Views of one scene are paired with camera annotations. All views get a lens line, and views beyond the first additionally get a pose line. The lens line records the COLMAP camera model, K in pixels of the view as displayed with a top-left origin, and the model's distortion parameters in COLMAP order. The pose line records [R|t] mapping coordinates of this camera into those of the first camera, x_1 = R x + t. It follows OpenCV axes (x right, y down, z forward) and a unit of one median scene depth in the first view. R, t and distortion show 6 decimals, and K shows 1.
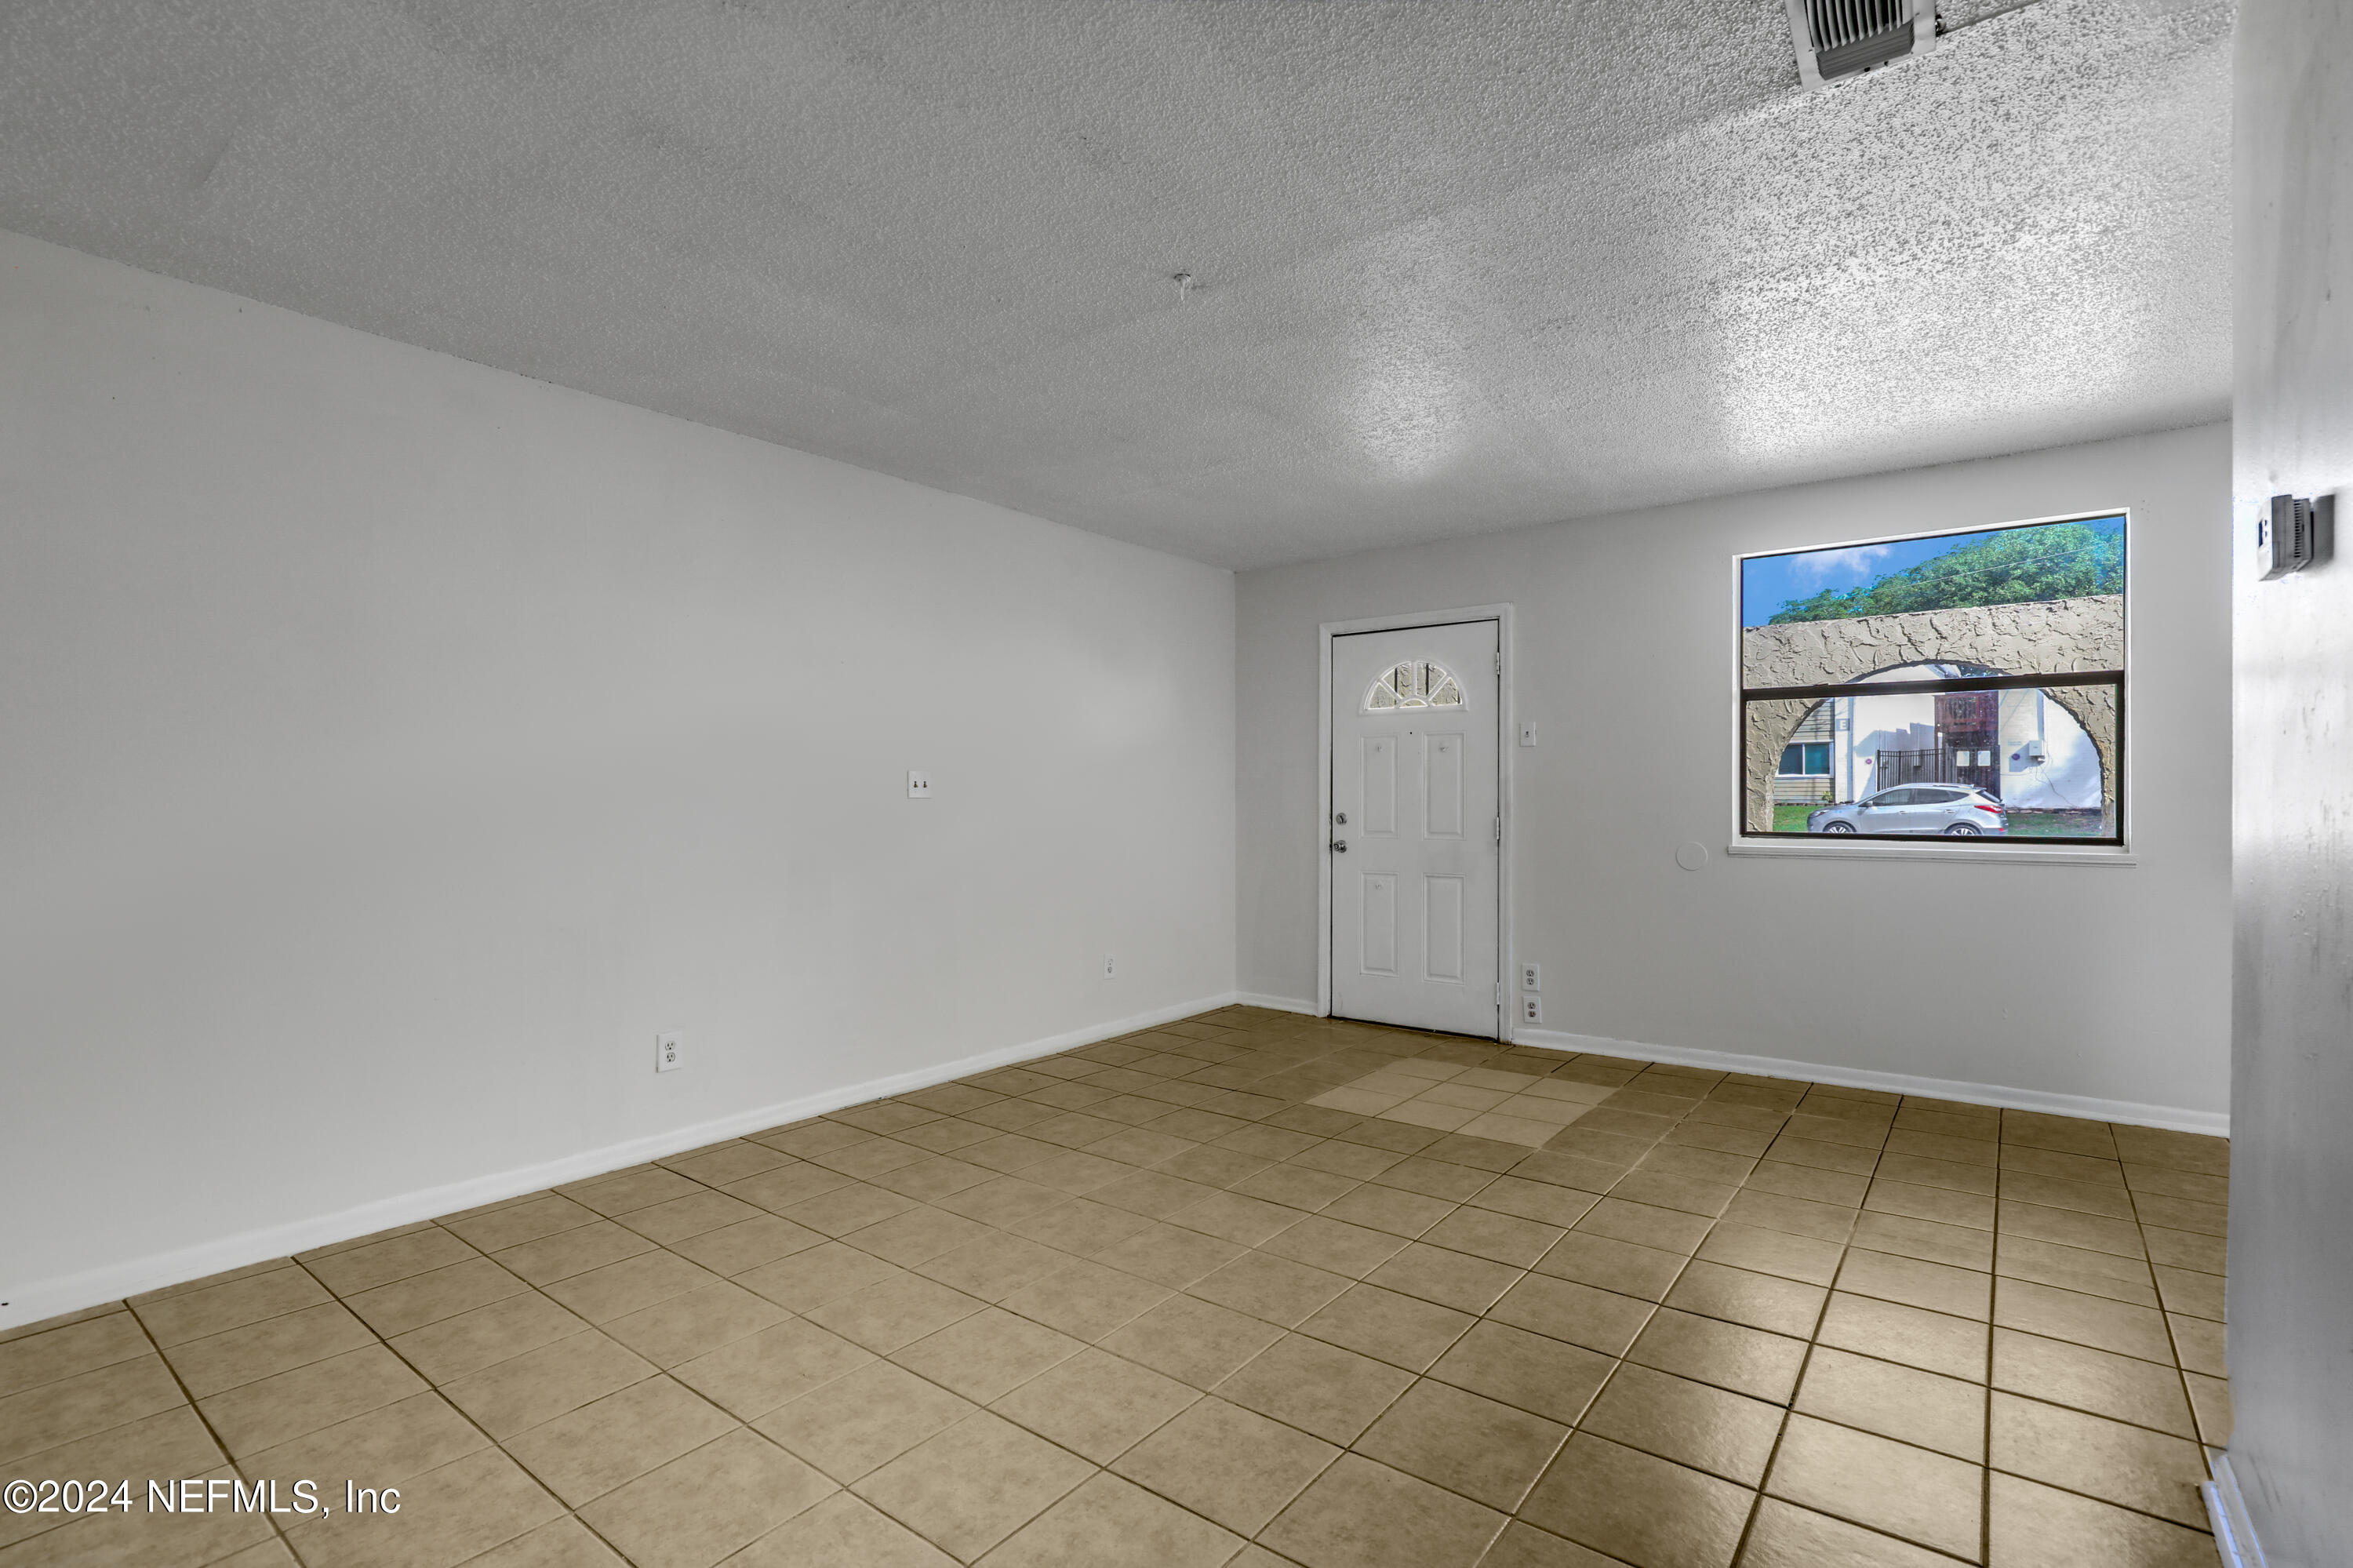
lens RADIAL K [[1079.4, 0, 1185.3], [0, 1079.4, 791.9], [0, 0, 1]] dist [-0.017477, 0.006250]
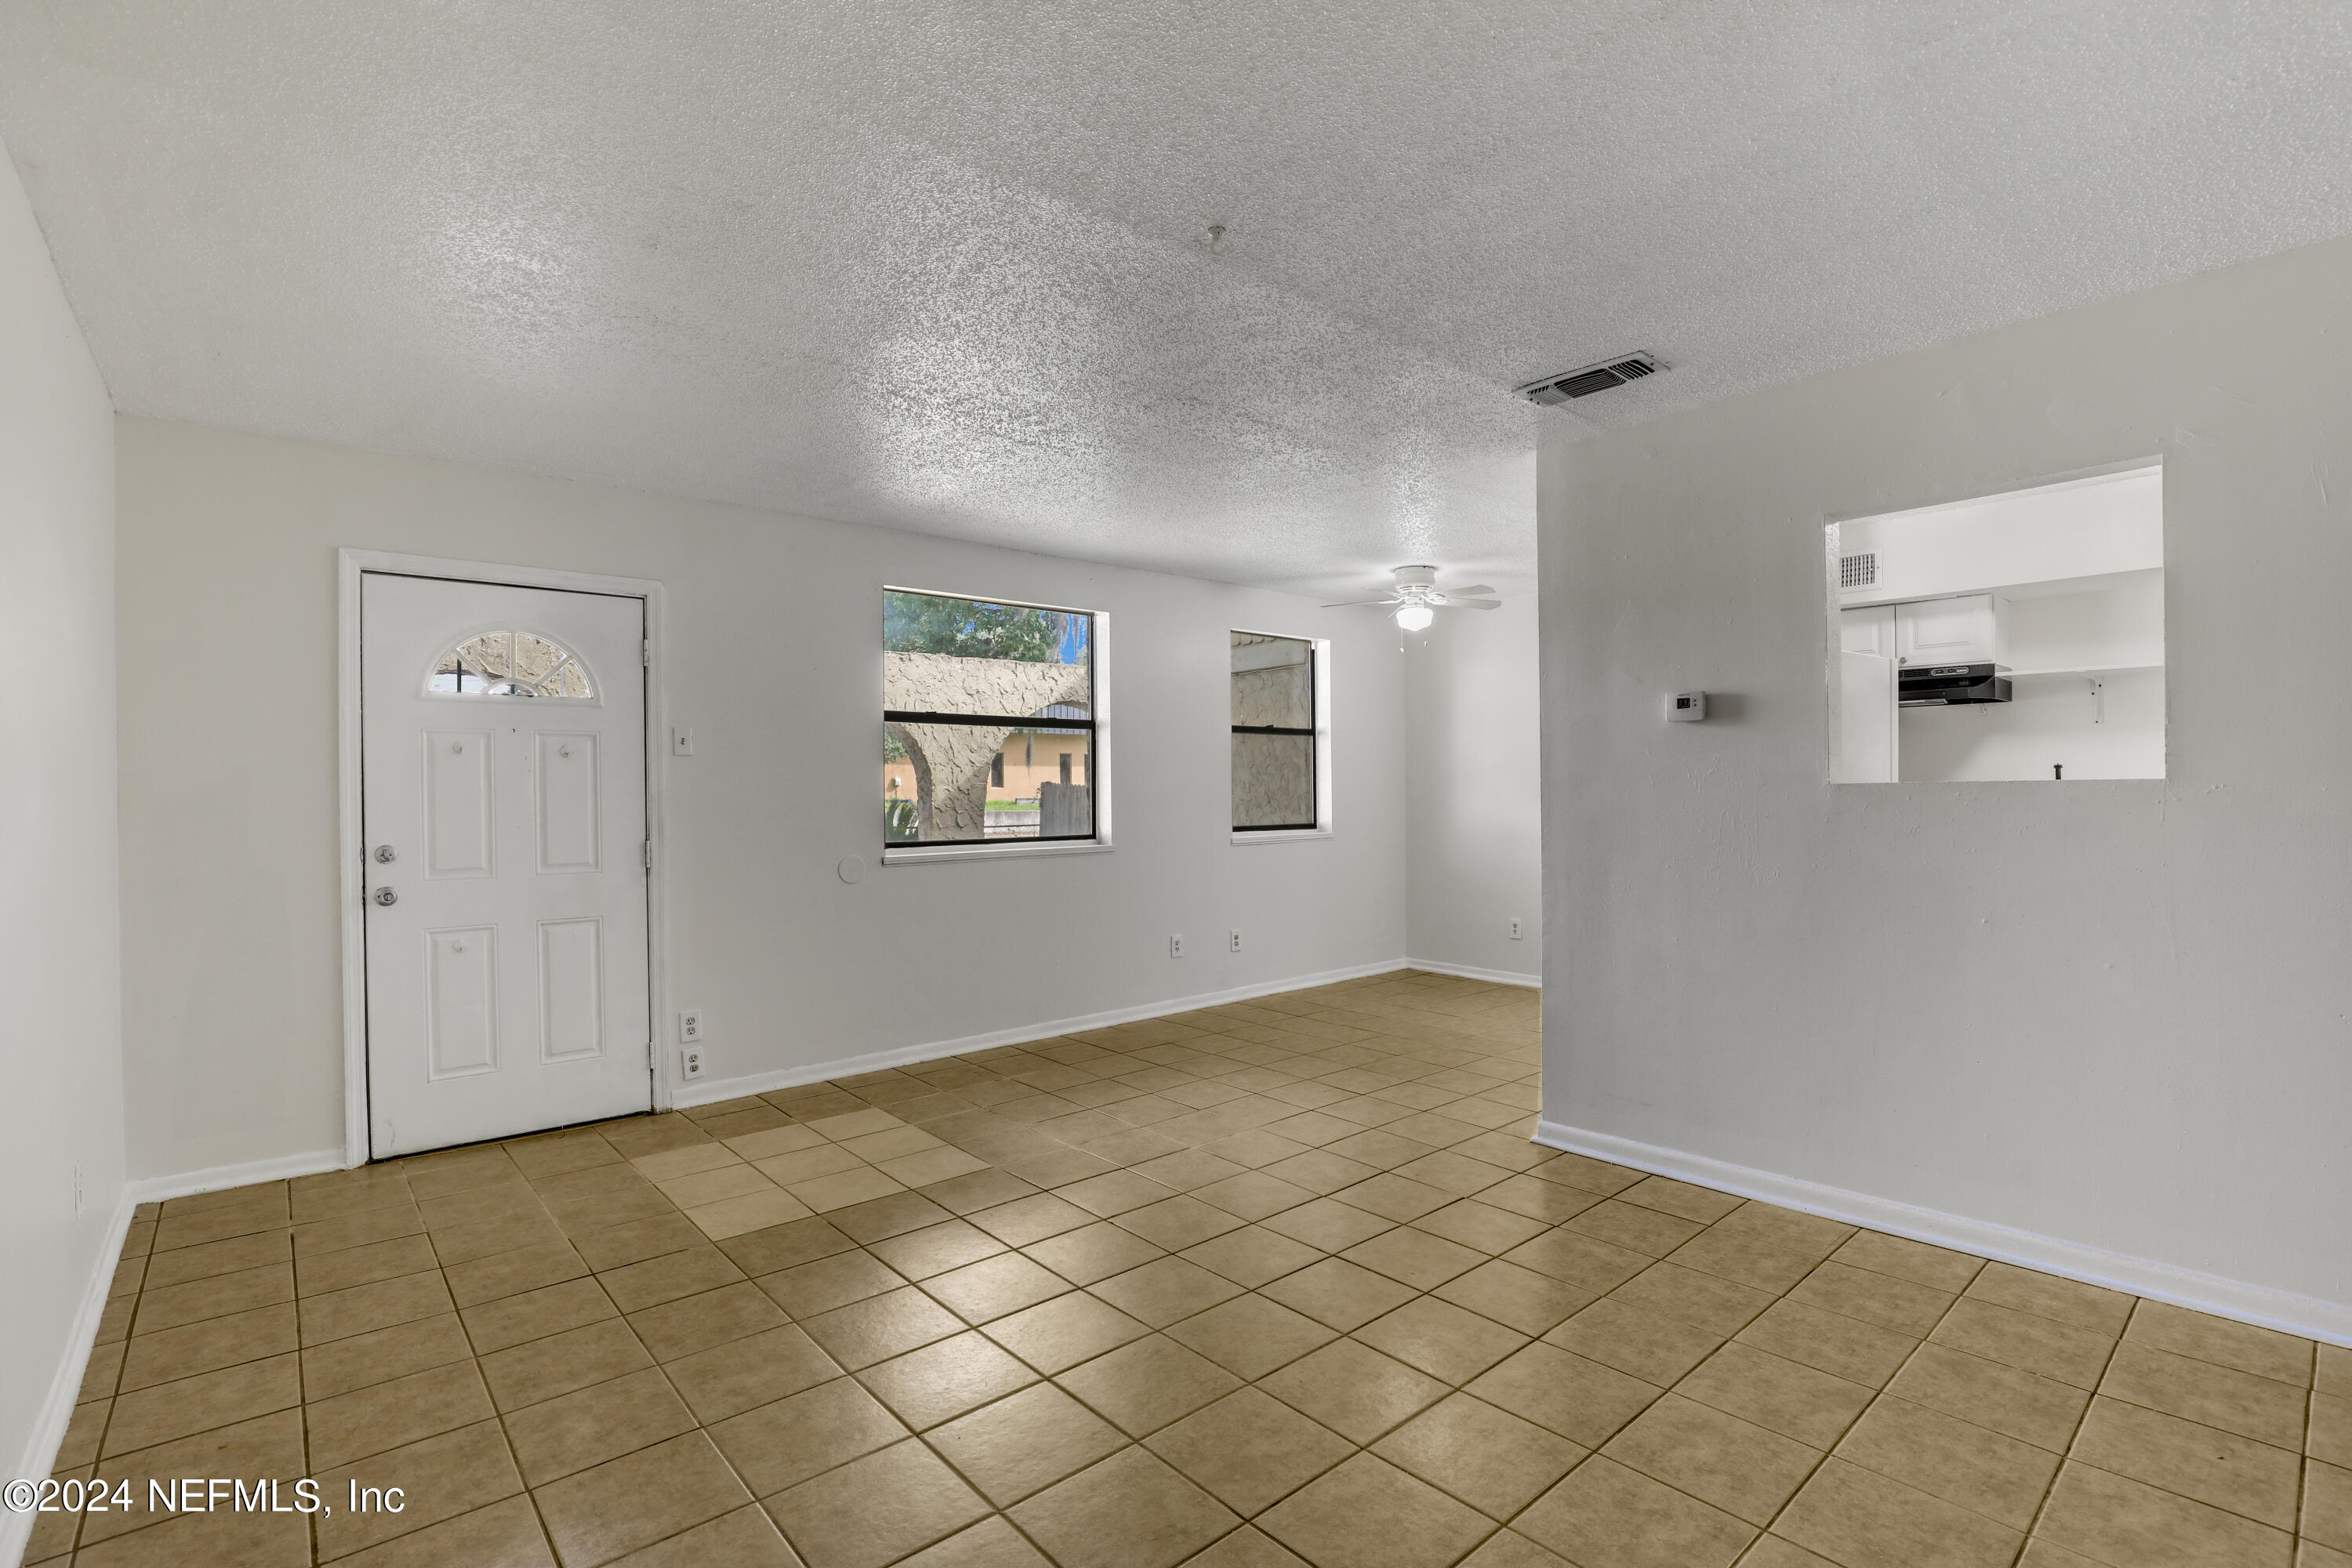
lens RADIAL K [[1113.4, 0, 1176.0], [0, 1113.4, 784.0], [0, 0, 1]] dist [-0.029477, 0.000179]
pose [[0.197241, 0.003501, 0.980349, -0.565267], [0.006831, 0.999964, -0.004945, -0.015881], [-0.980331, 0.007672, 0.197210, 0.543681]]
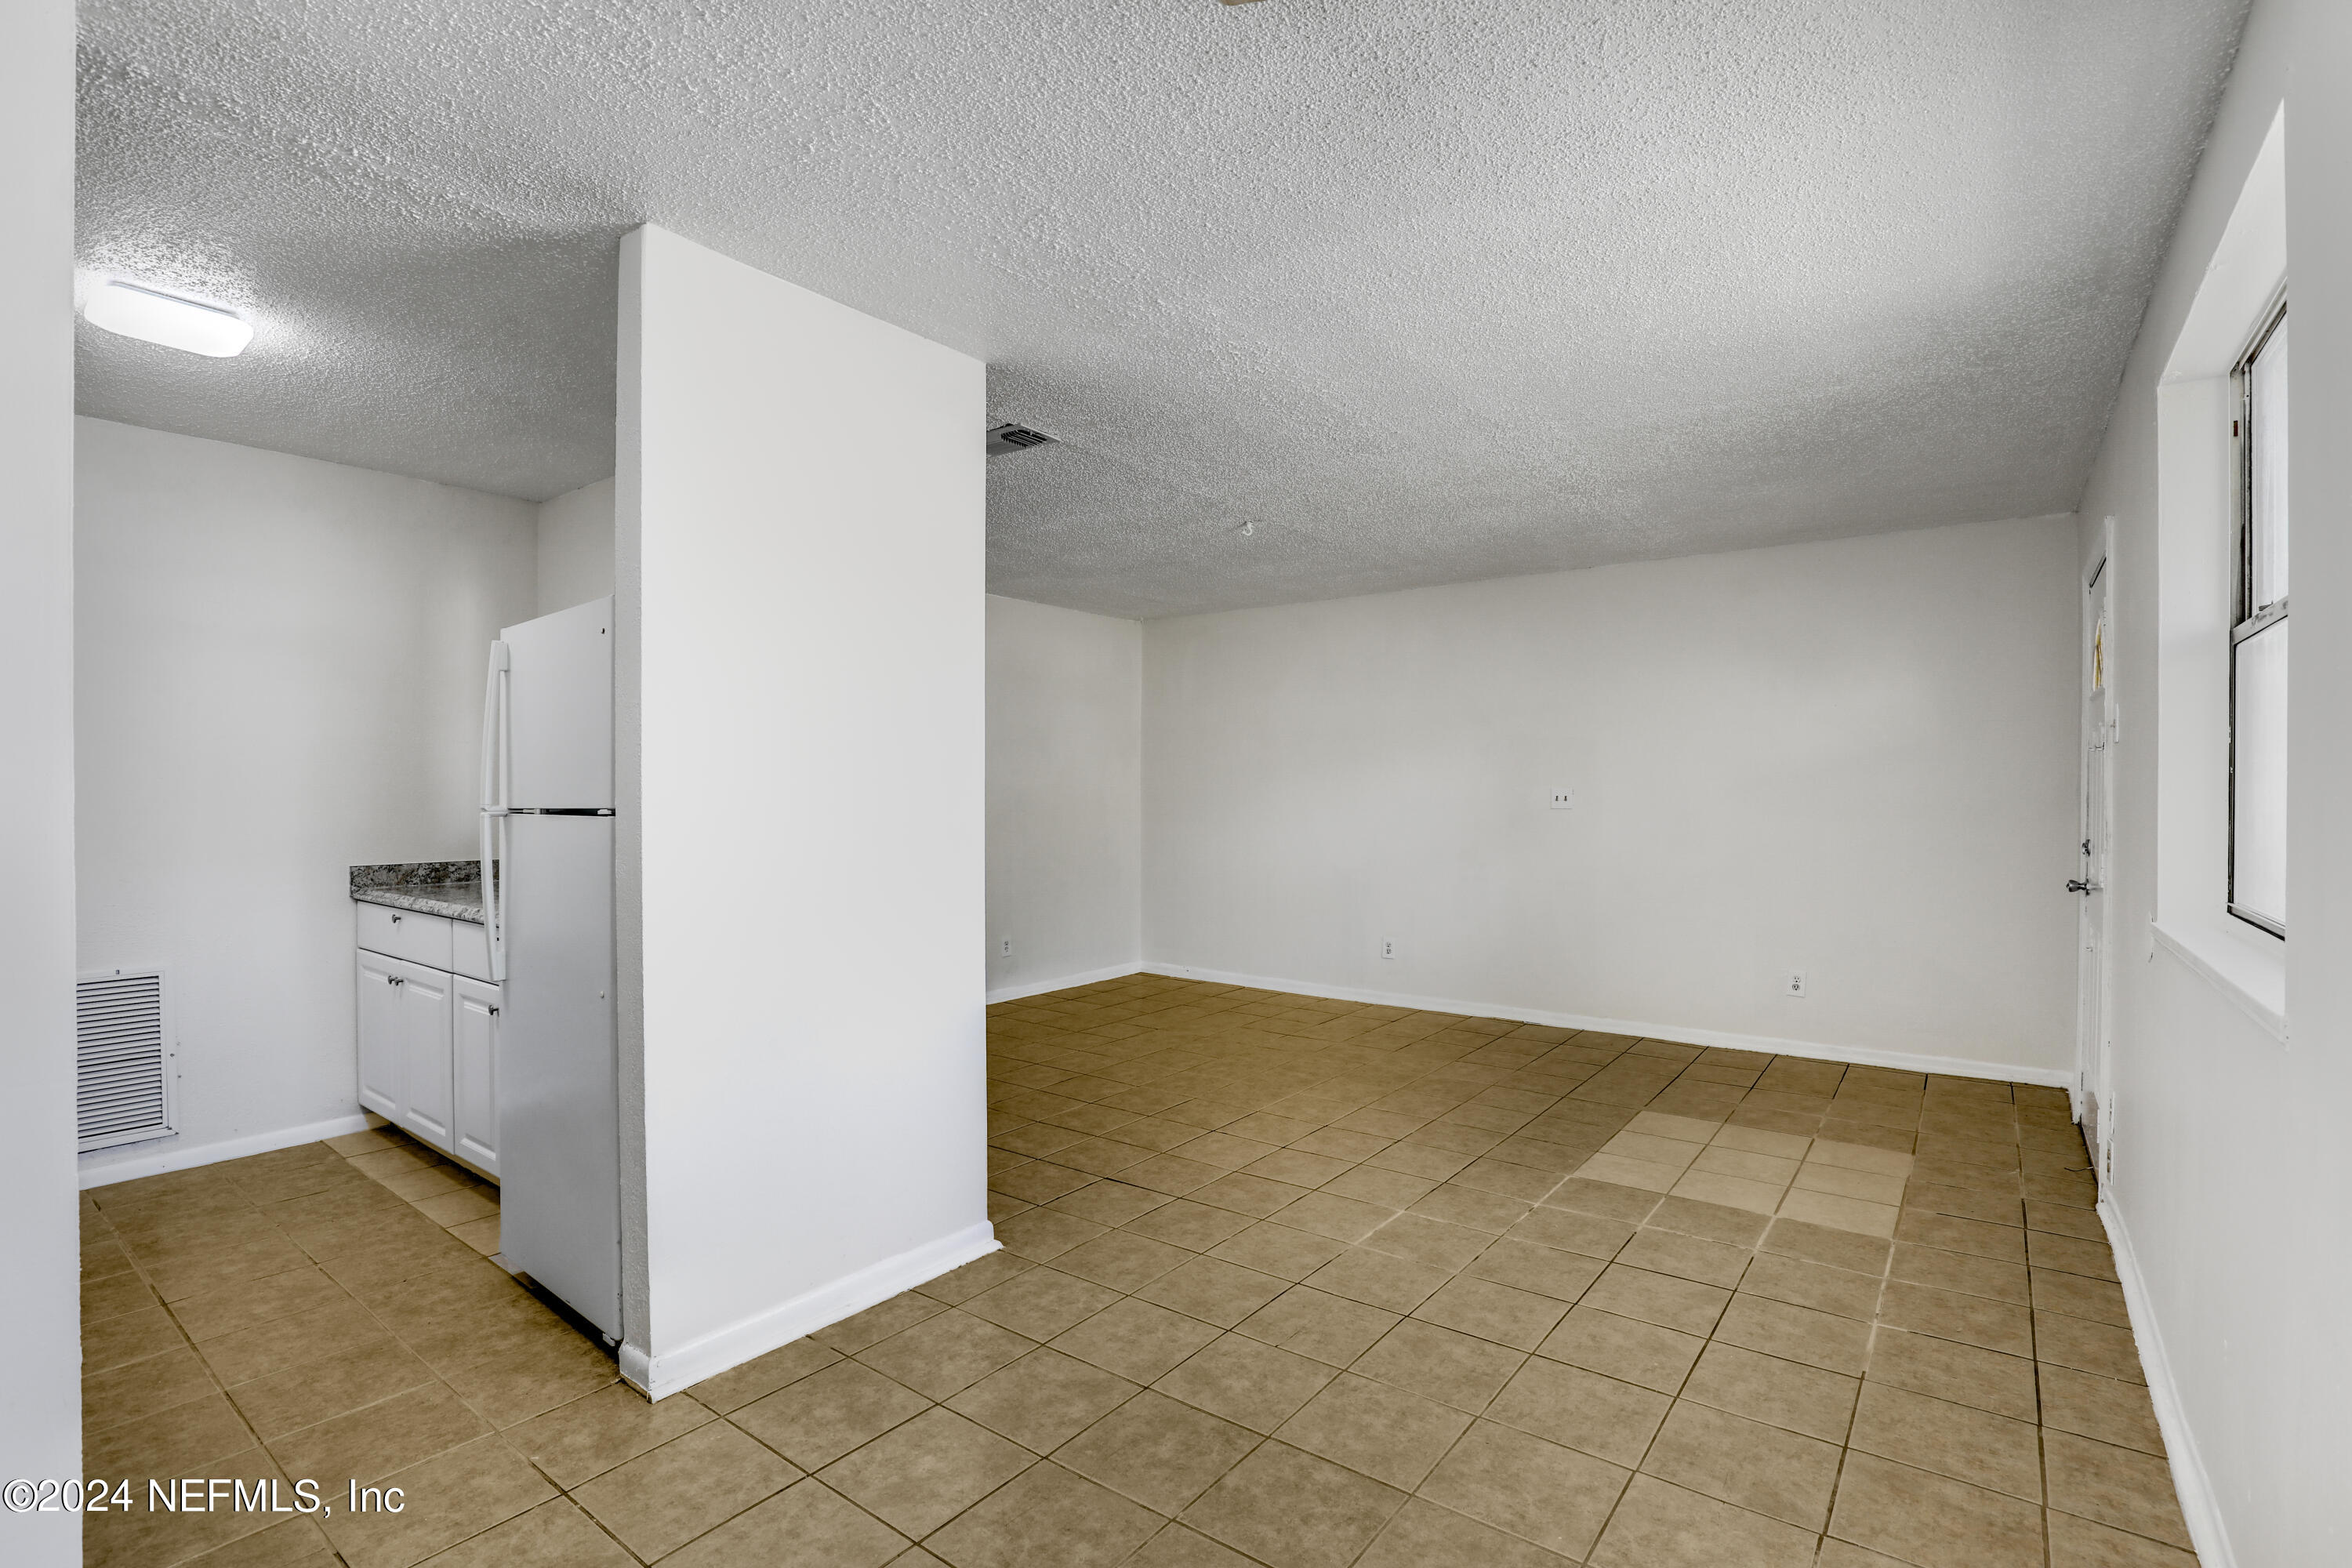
lens RADIAL K [[1078.9, 0, 1184.8], [0, 1078.9, 791.9], [0, 0, 1]] dist [-0.017477, 0.006250]
pose [[0.016012, 0.002200, -0.999869, 1.130991], [0.002358, 0.999995, 0.002238, -0.019601], [0.999869, -0.002394, 0.016007, 0.547856]]
